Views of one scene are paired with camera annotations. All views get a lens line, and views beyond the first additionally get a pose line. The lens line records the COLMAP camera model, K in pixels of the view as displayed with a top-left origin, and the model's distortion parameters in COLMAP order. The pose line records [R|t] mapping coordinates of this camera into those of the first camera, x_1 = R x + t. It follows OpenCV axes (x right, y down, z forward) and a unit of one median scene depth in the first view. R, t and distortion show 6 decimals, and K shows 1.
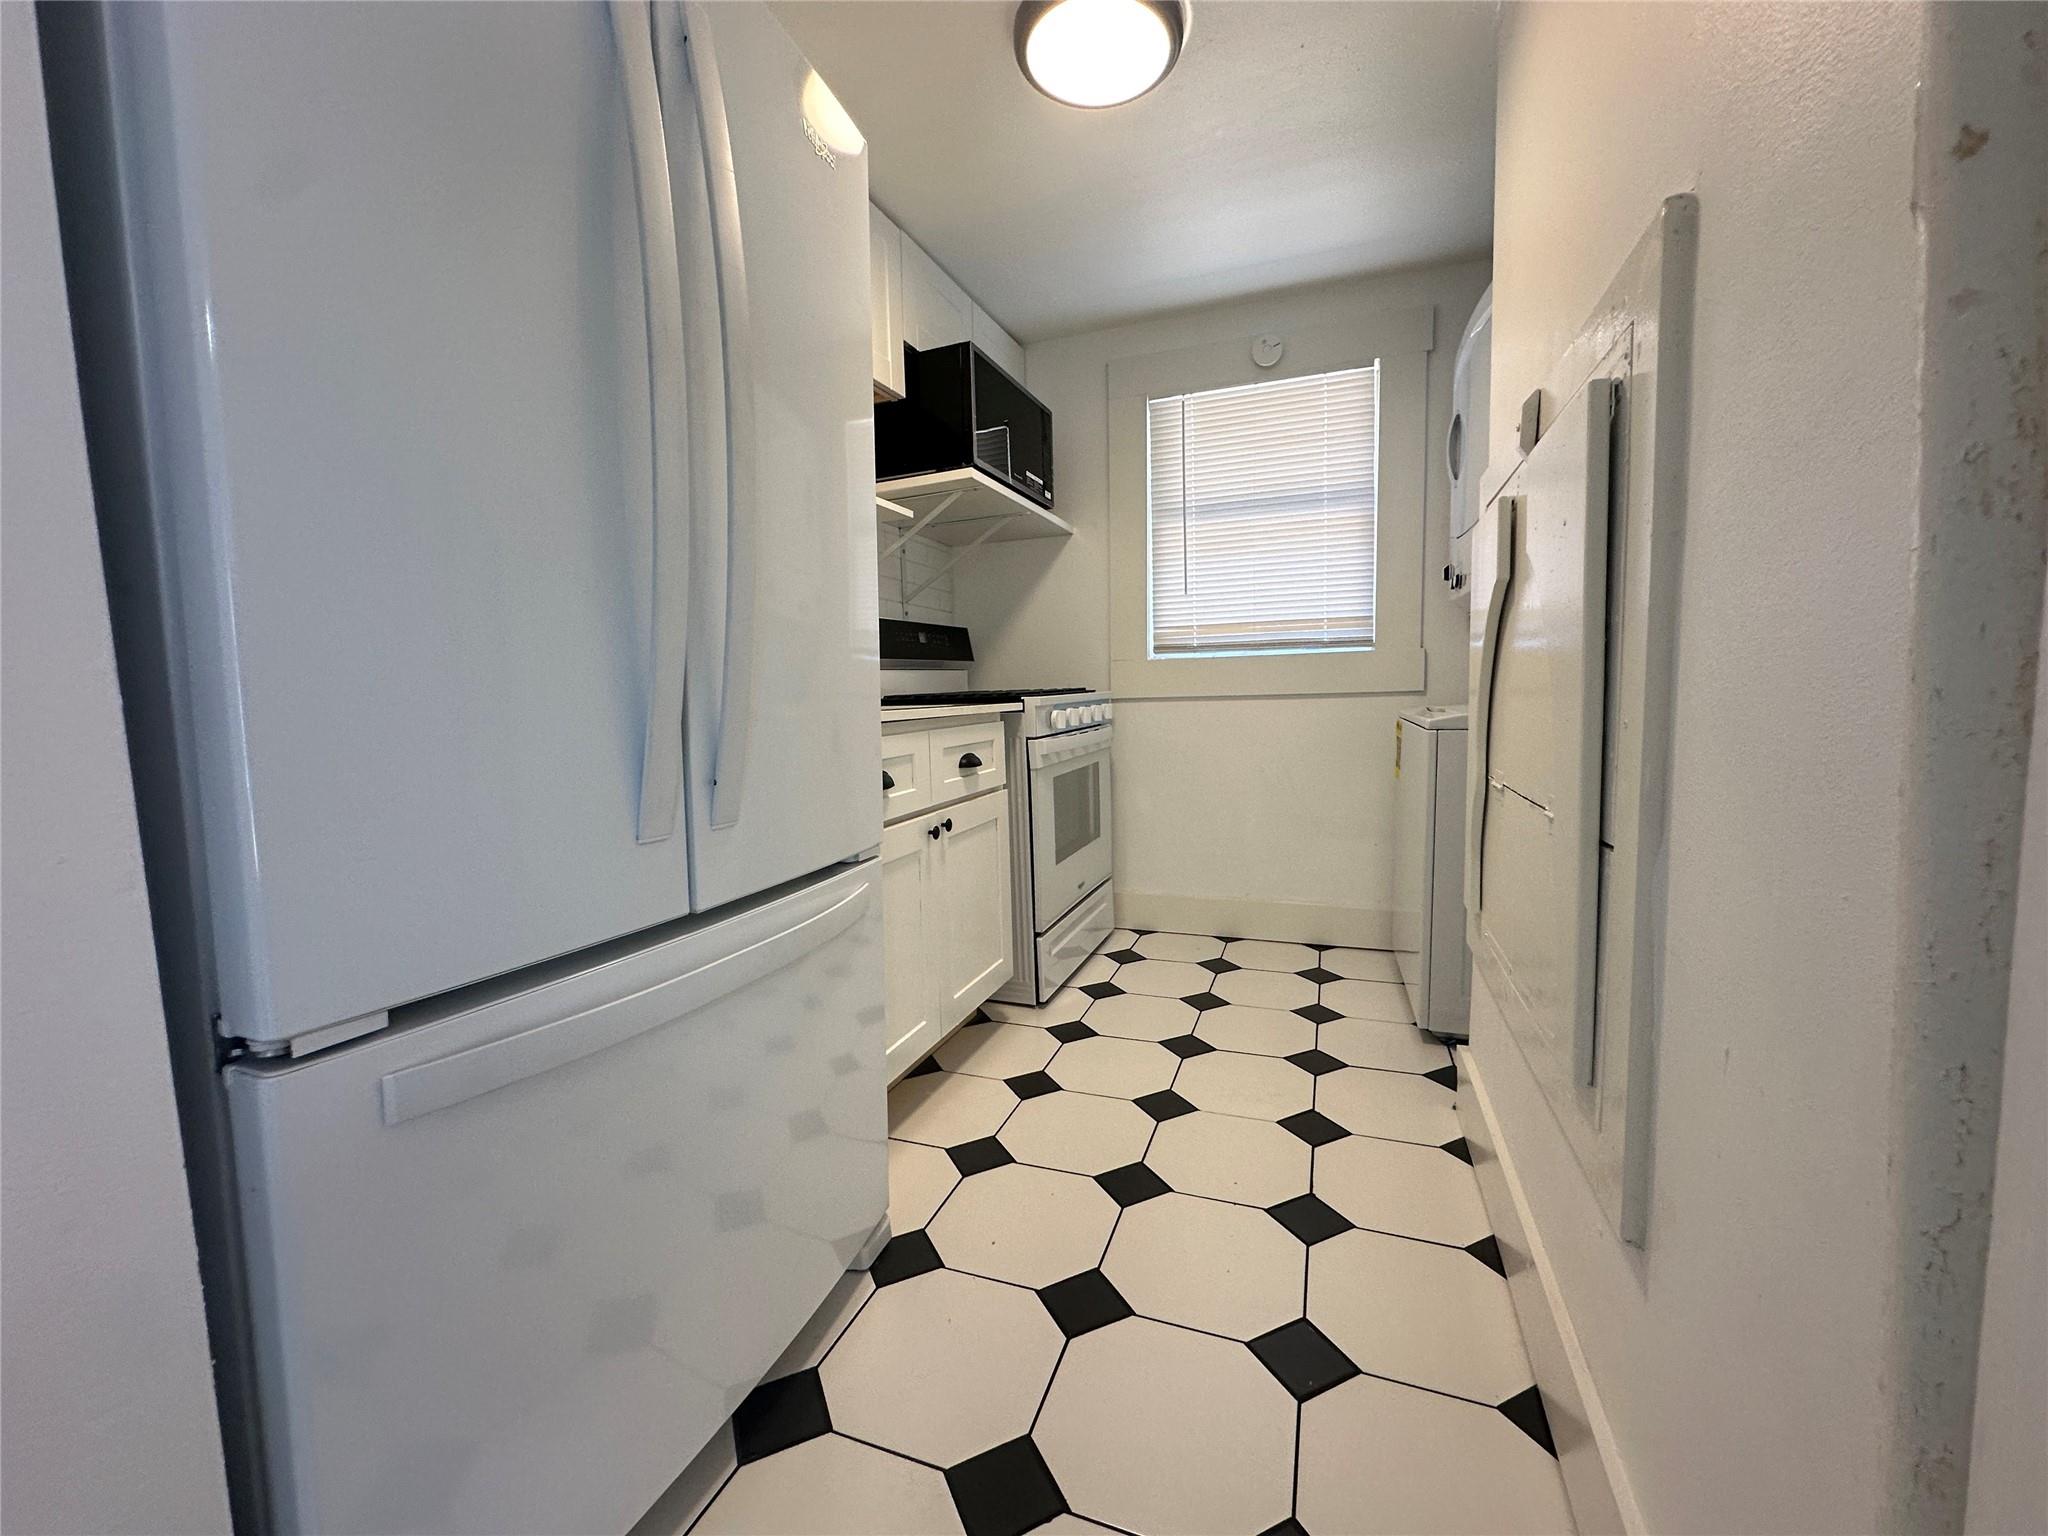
lens RADIAL K [[820.8, 0, 1024.2], [0, 820.8, 764.0], [0, 0, 1]] dist [-0.005430, 0.000246]
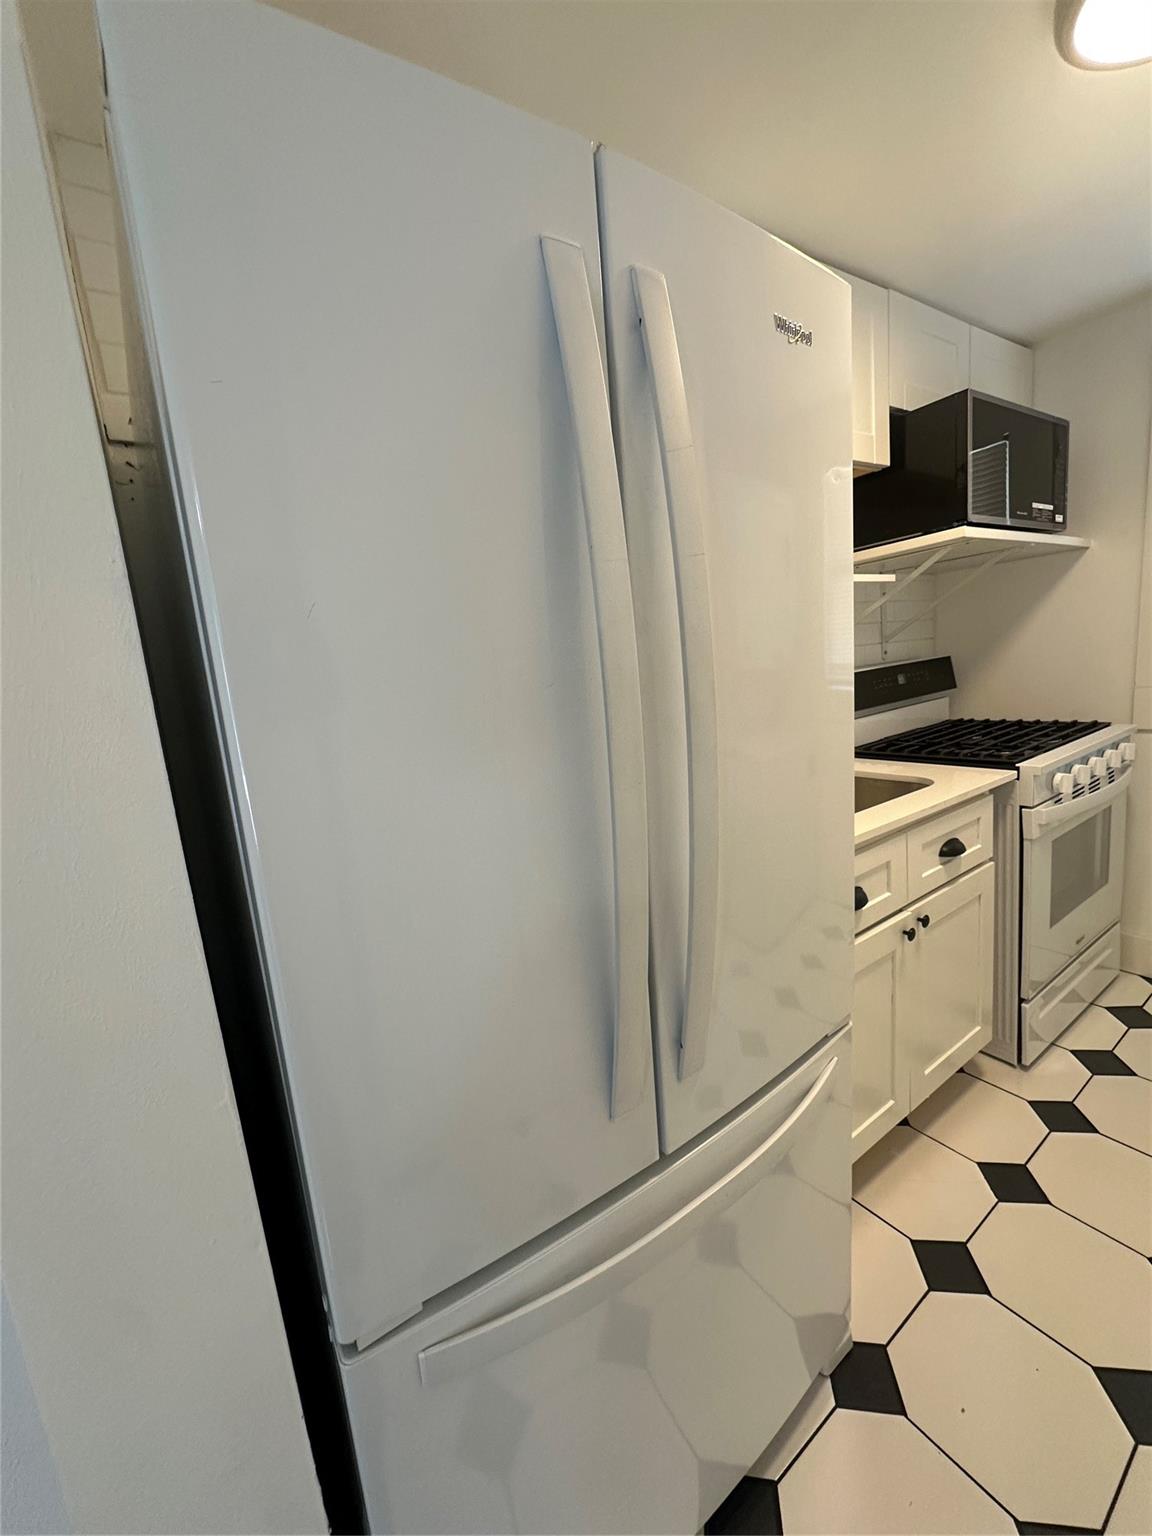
lens RADIAL K [[617.5, 0, 572.7], [0, 617.5, 765.1], [0, 0, 1]] dist [-0.005851, 0.000241]
pose [[0.822926, 0.040142, -0.566729, -0.023991], [0.024629, 0.994043, 0.106172, -0.184376], [0.567615, -0.101329, 0.817035, 0.132236]]
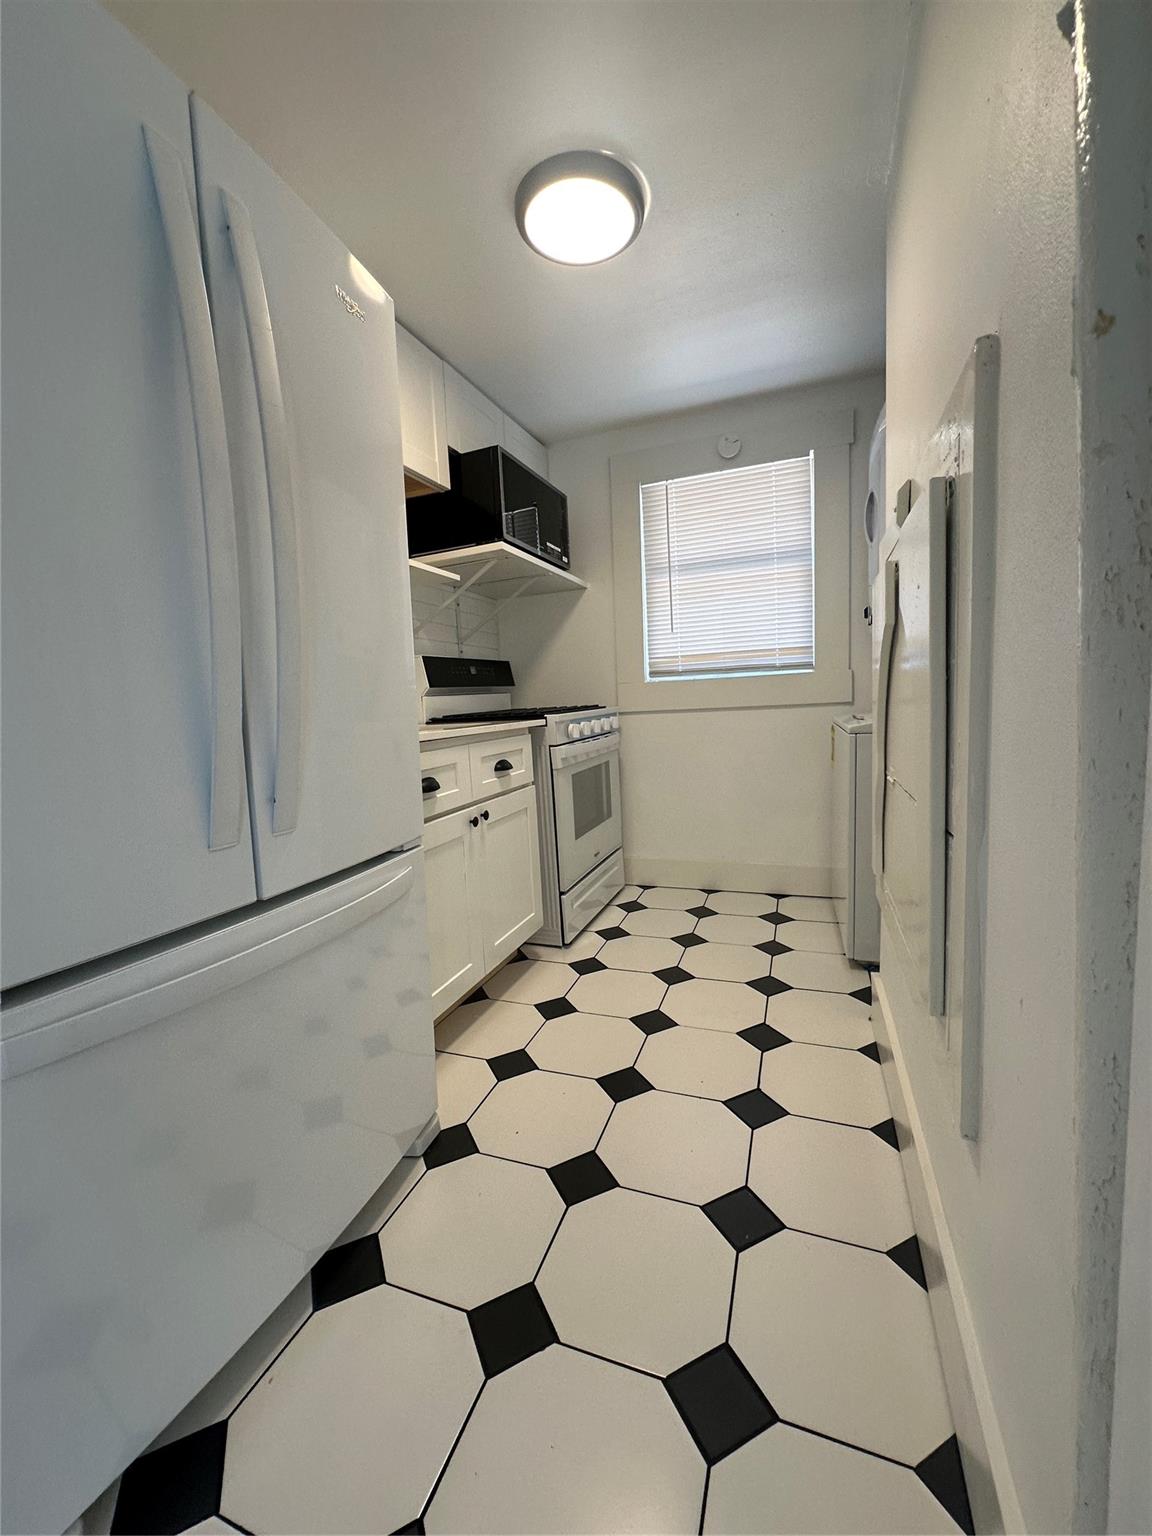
lens RADIAL K [[615.6, 0, 573.6], [0, 615.6, 764.6], [0, 0, 1]] dist [-0.005430, 0.000246]
pose [[0.999722, -0.023526, 0.001237, 0.043936], [0.023506, 0.999619, 0.014496, -0.016162], [-0.001578, -0.014463, 0.999894, 0.007530]]
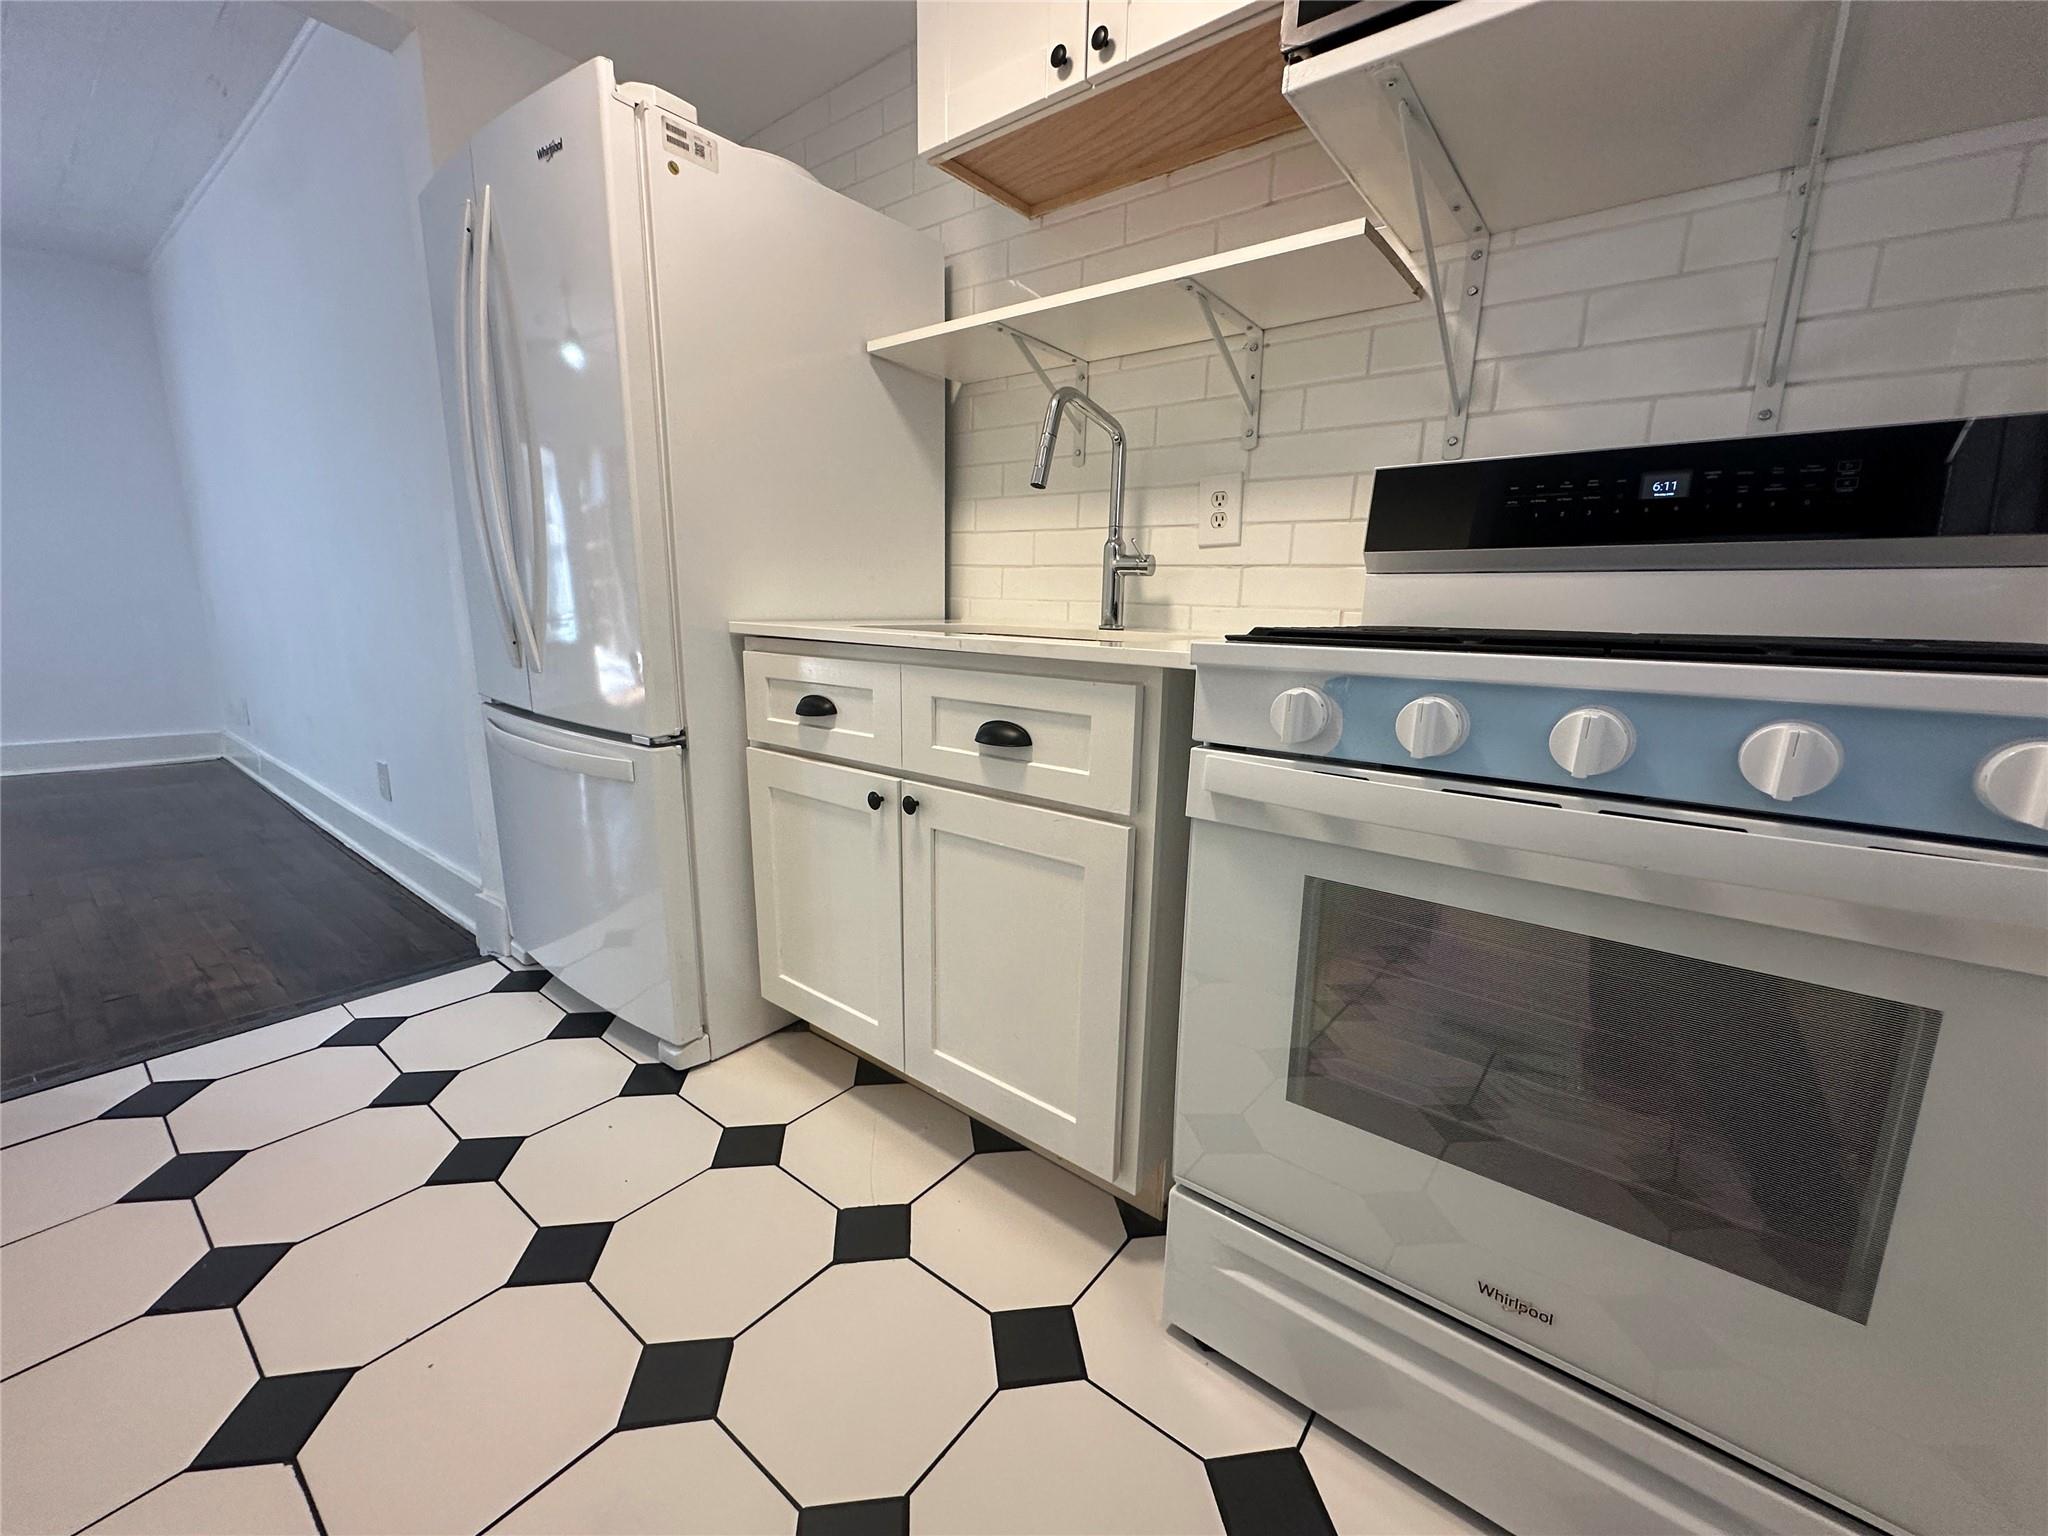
lens RADIAL K [[820.8, 0, 1024.2], [0, 820.8, 764.0], [0, 0, 1]] dist [-0.005430, 0.000246]
pose [[-0.293168, 0.209902, -0.932735, 0.458729], [-0.101146, 0.963317, 0.248575, -0.125160], [0.950696, 0.167217, -0.261183, 1.119580]]
